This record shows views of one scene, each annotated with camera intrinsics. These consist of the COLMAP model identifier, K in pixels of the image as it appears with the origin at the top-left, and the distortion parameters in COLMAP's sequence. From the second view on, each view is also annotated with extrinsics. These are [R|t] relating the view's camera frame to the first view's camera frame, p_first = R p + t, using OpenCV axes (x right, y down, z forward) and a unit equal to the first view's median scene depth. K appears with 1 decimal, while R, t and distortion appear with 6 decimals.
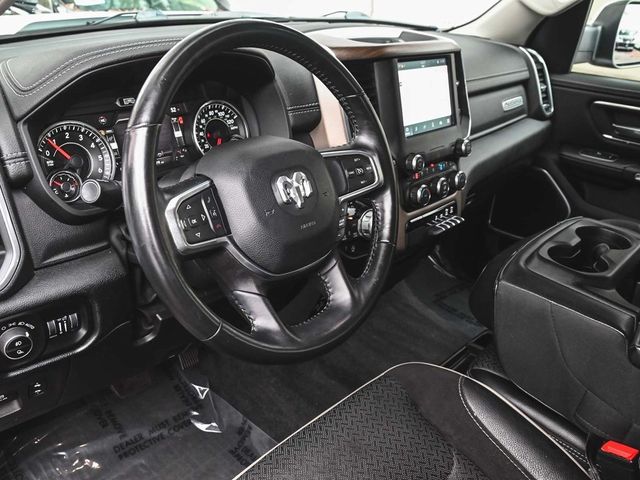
lens RADIAL K [[564.3, 0, 320.0], [0, 564.3, 240.0], [0, 0, 1]] dist [-0.015389, -0.006768]
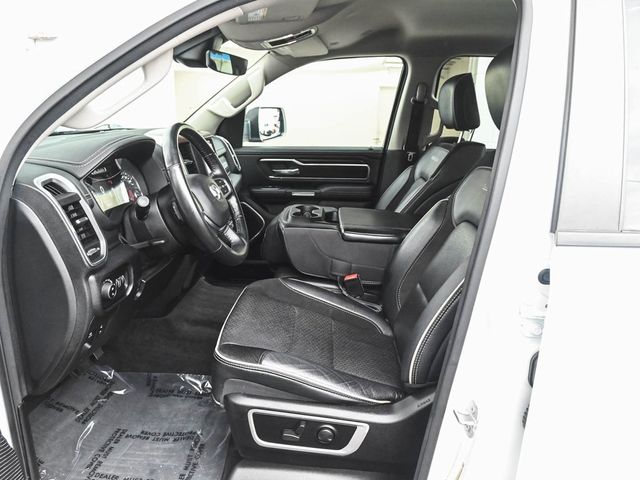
lens RADIAL K [[466.5, 0, 320.0], [0, 466.5, 240.0], [0, 0, 1]] dist [-0.049958, 0.007107]
pose [[0.761962, -0.221921, 0.608412, -0.354861], [0.301531, 0.952984, -0.030025, 0.110346], [-0.573143, 0.206333, 0.793054, -0.270936]]
